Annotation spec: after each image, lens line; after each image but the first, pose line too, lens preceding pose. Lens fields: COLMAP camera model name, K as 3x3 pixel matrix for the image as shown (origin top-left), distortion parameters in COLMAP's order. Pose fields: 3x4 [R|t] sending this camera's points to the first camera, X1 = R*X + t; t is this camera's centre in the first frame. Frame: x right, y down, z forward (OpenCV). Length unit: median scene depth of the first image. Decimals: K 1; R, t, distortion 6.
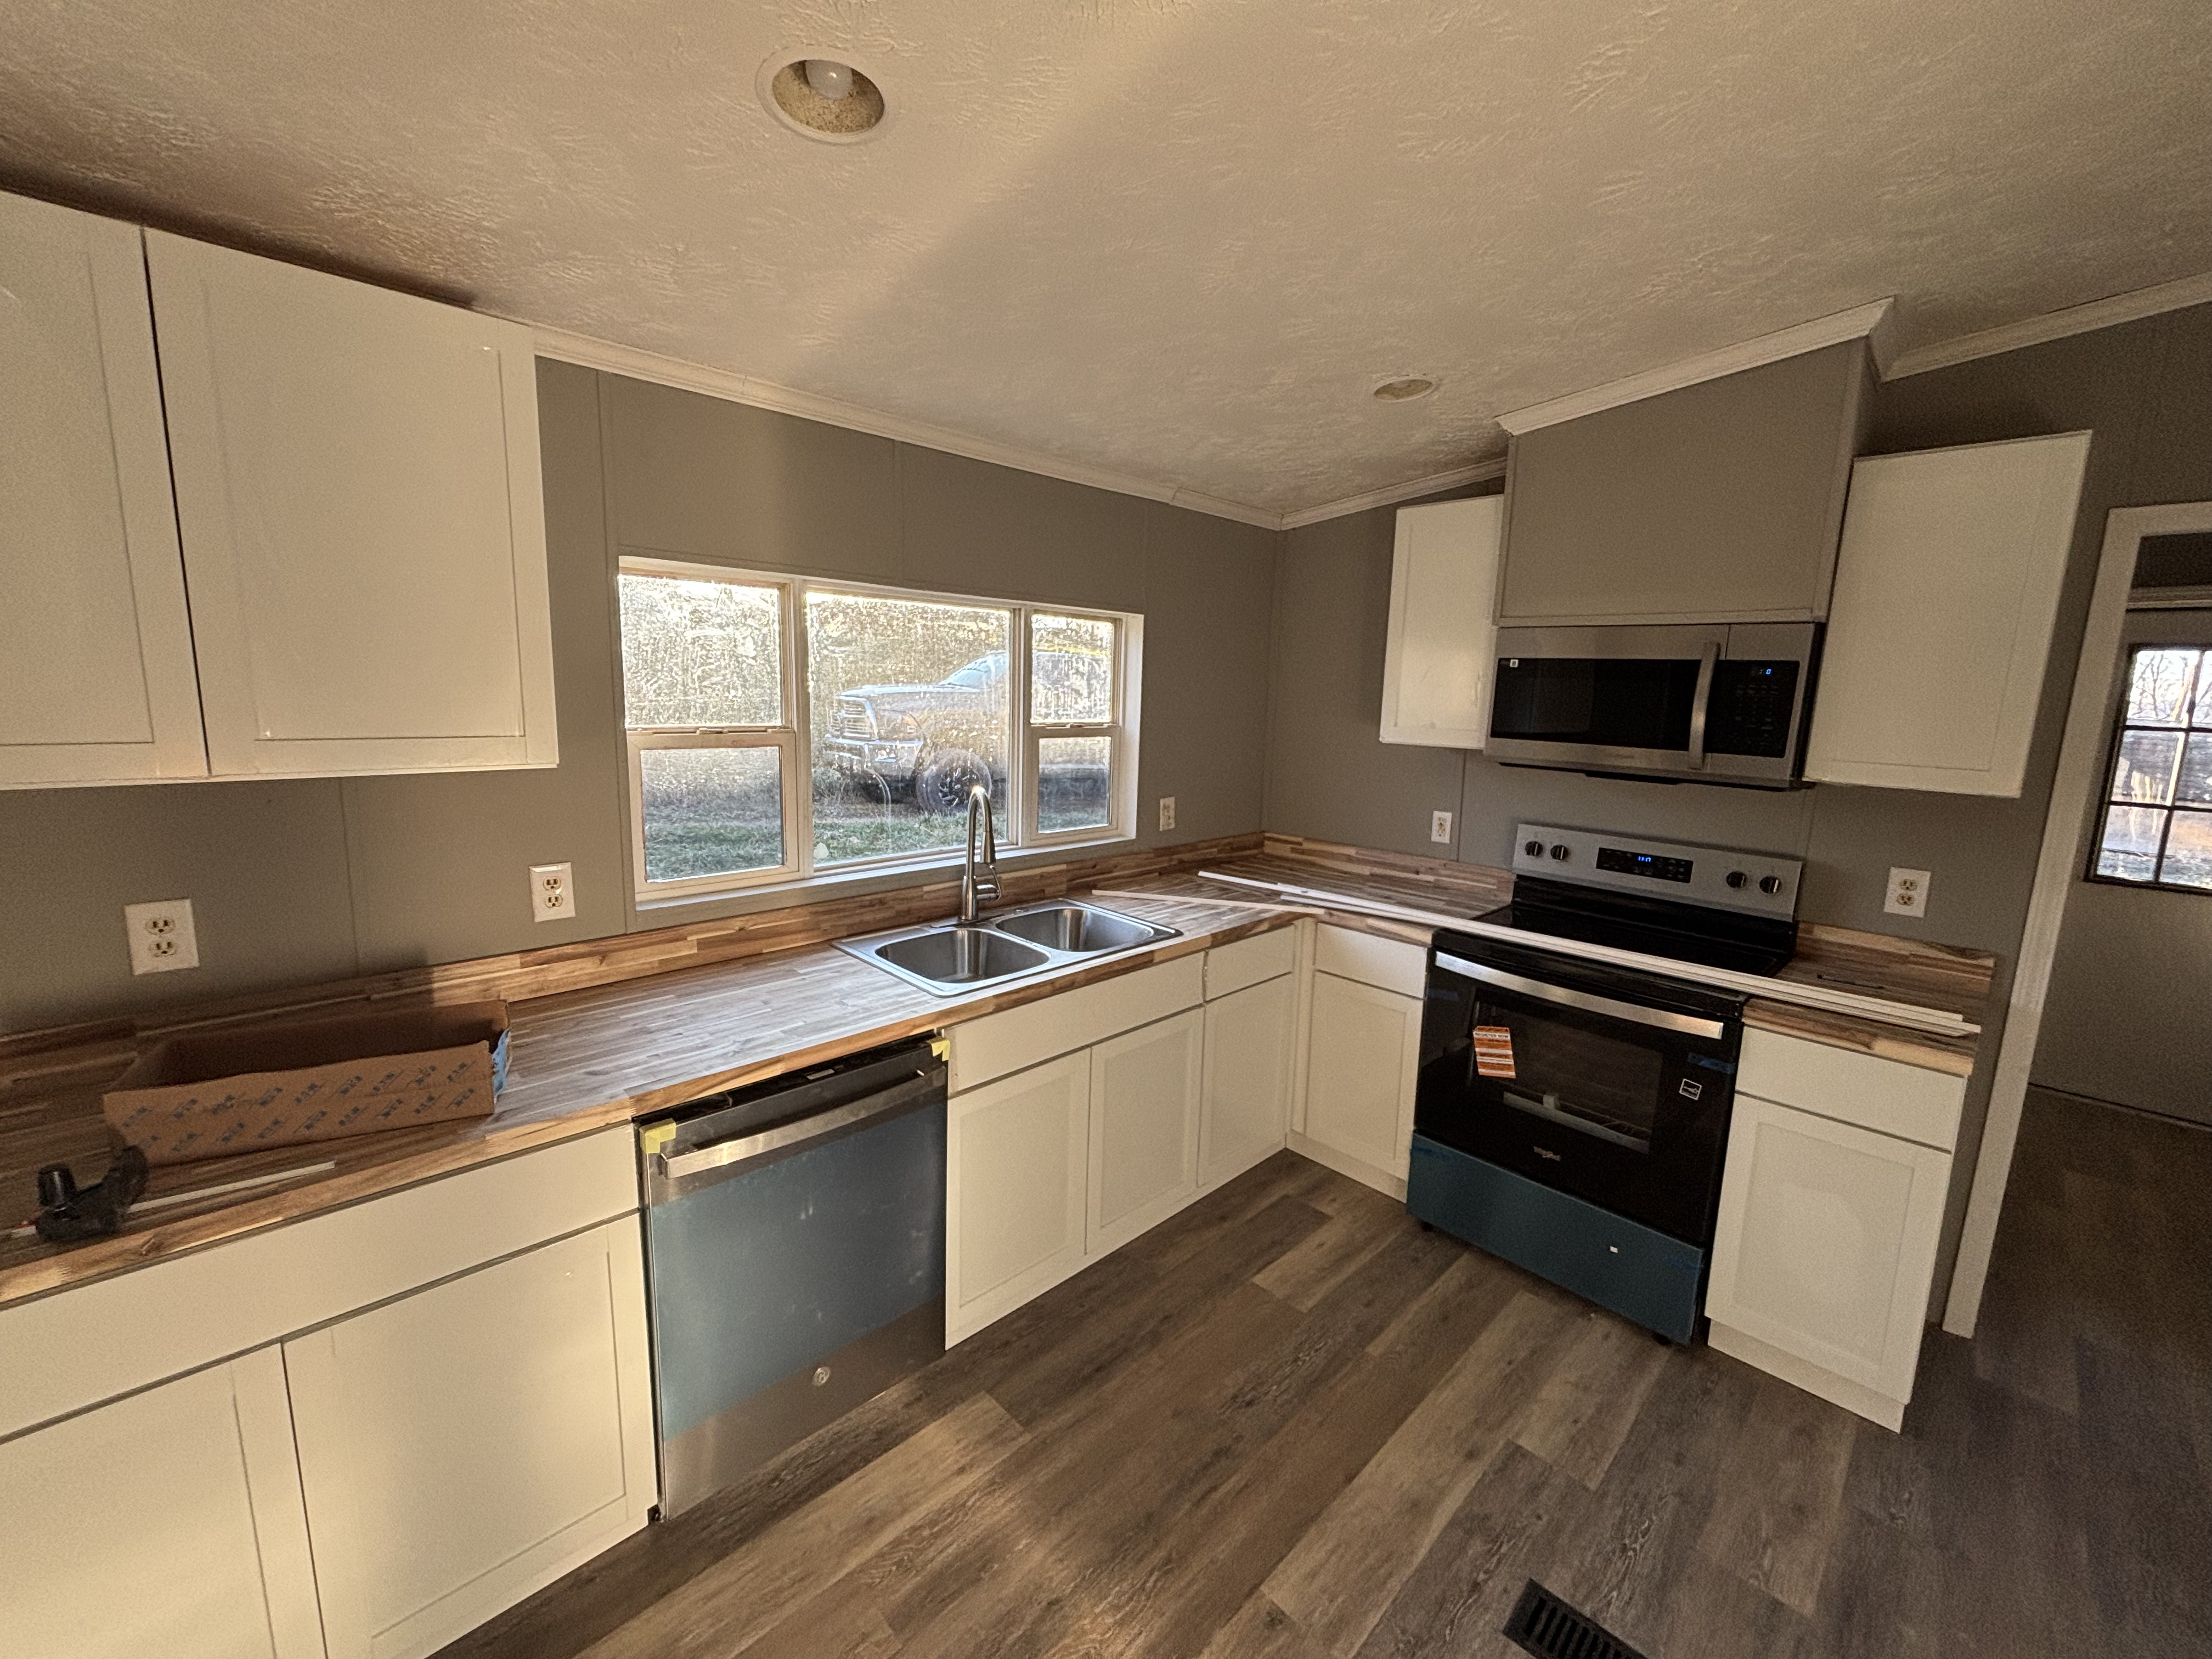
lens RADIAL K [[888.6, 0, 1107.0], [0, 888.6, 824.5], [0, 0, 1]] dist [-0.001656, -0.000058]
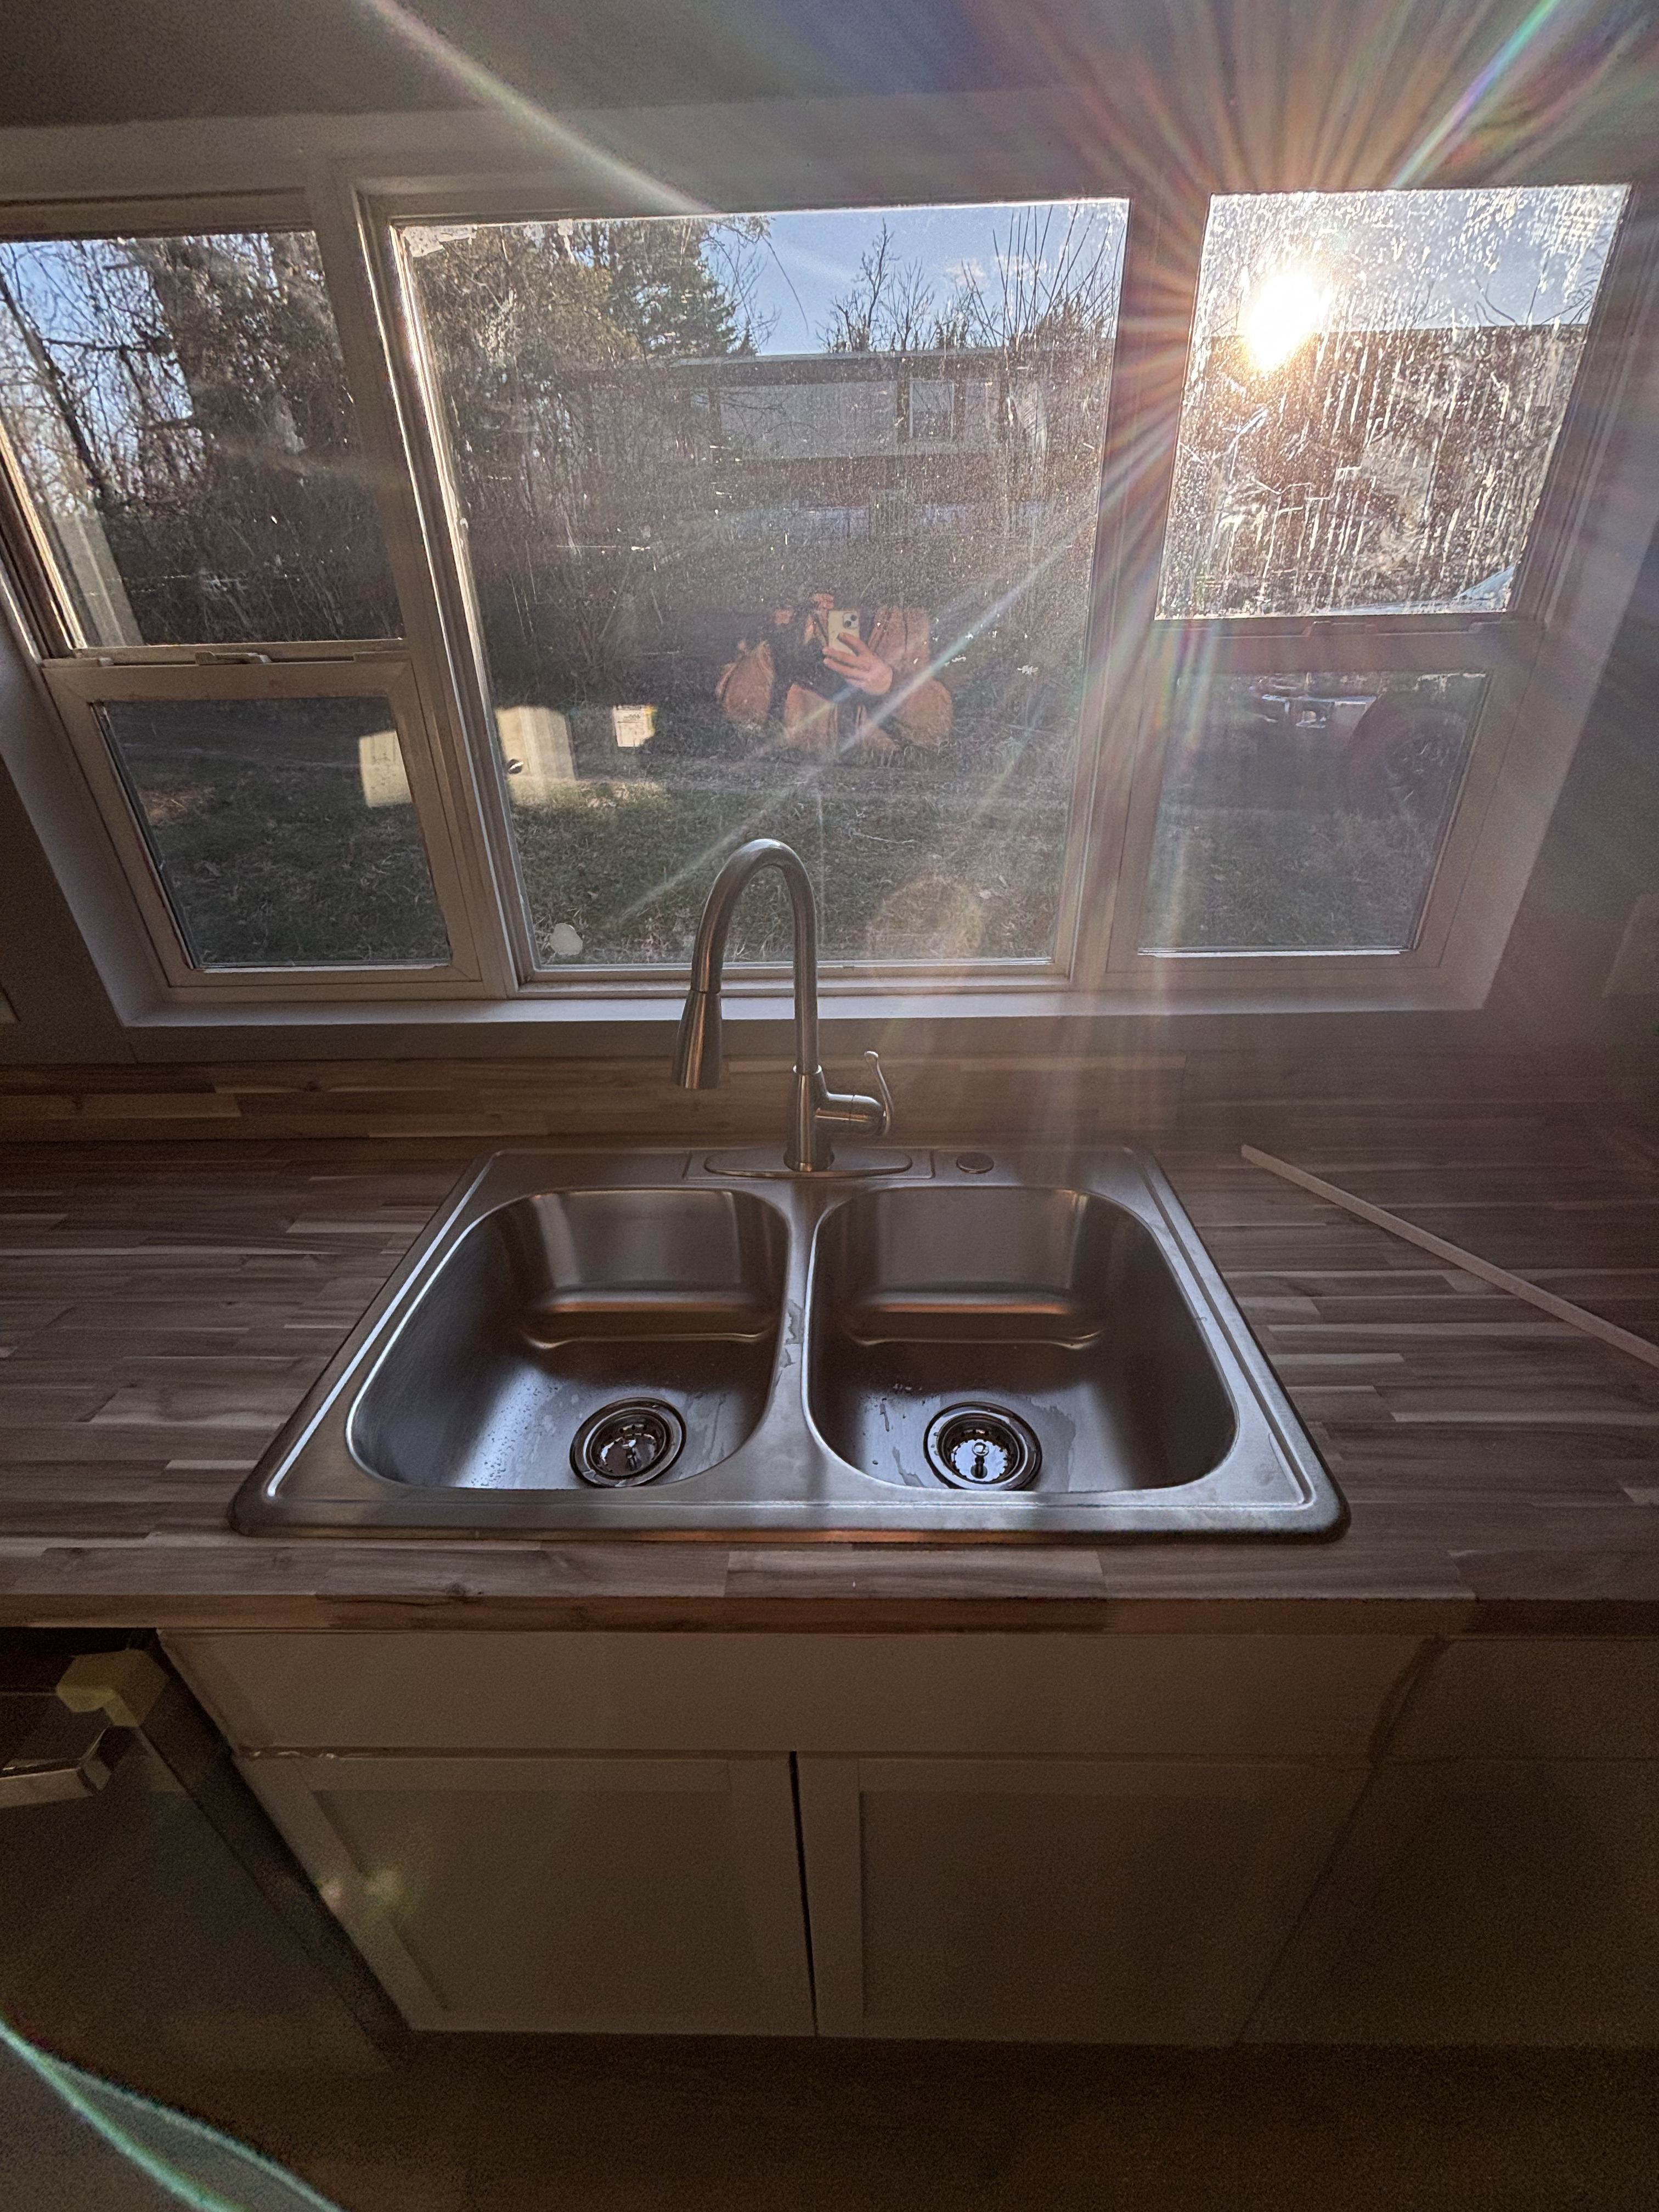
lens RADIAL K [[888.6, 0, 829.5], [0, 888.6, 1106.0], [0, 0, 1]] dist [-0.001656, -0.000058]
pose [[0.698646, 0.300614, -0.649249, 0.126834], [-0.072605, 0.932552, 0.353659, -0.074789], [0.711774, -0.199944, 0.673350, 0.887751]]
